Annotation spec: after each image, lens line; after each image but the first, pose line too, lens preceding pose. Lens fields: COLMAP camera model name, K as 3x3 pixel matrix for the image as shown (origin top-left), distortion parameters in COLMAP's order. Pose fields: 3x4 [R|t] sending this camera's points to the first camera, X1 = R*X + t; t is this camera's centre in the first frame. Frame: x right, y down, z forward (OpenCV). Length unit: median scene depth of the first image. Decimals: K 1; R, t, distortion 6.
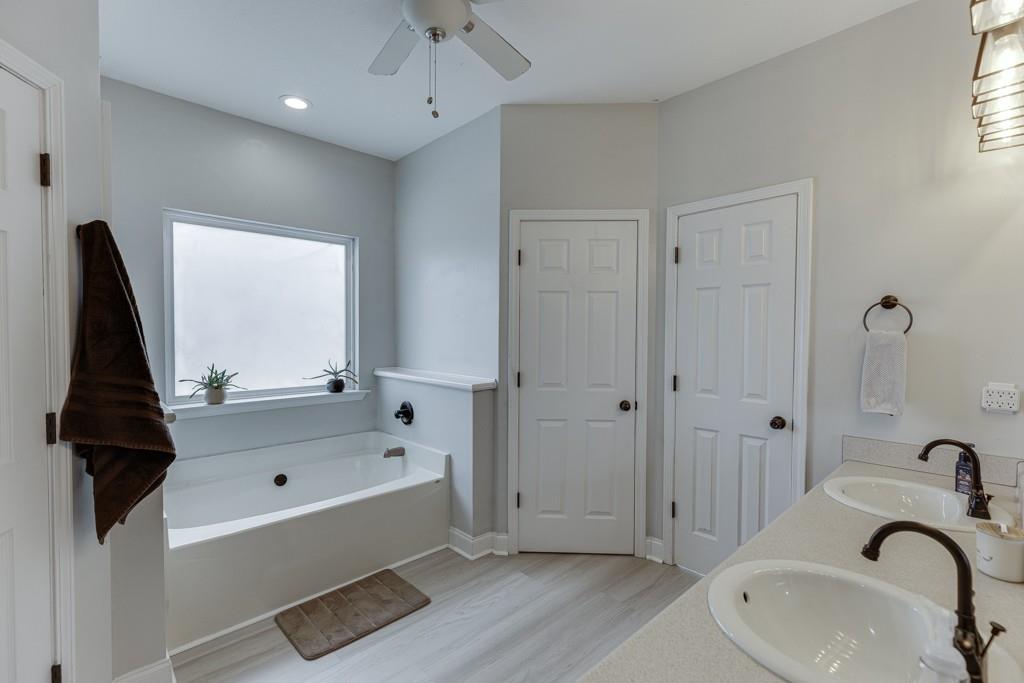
lens RADIAL K [[455.8, 0, 517.3], [0, 455.8, 343.0], [0, 0, 1]] dist [0.002190, -0.000419]
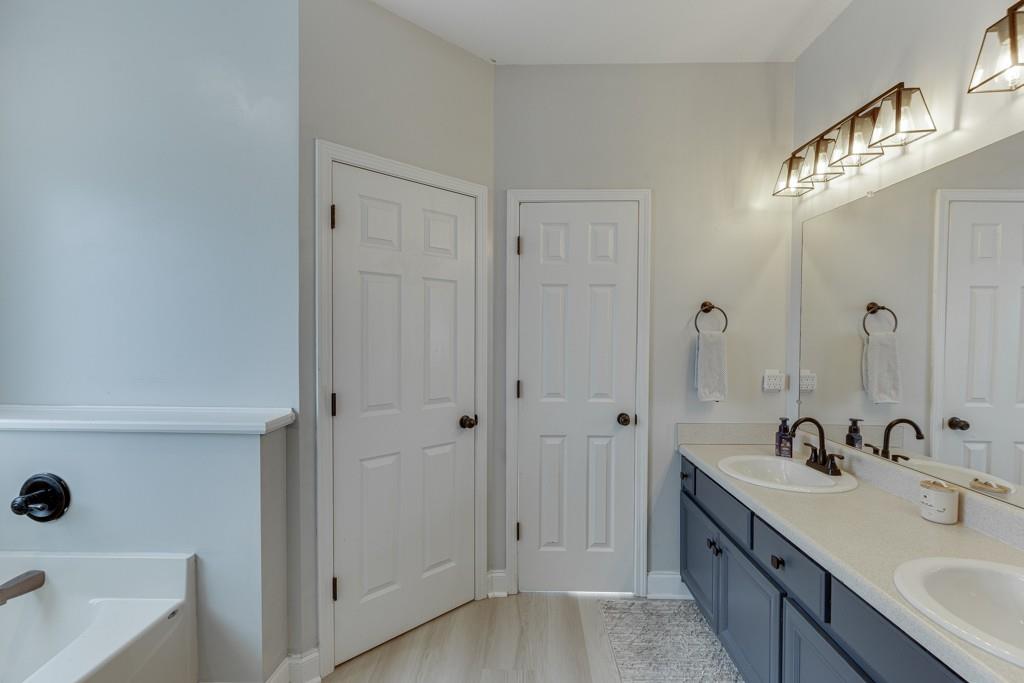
lens RADIAL K [[455.8, 0, 517.3], [0, 455.8, 343.0], [0, 0, 1]] dist [0.002190, -0.000419]
pose [[0.709520, -0.017695, 0.704463, -0.278178], [0.015003, 0.999837, 0.010004, -0.010796], [-0.704525, 0.003471, 0.709671, 0.365934]]
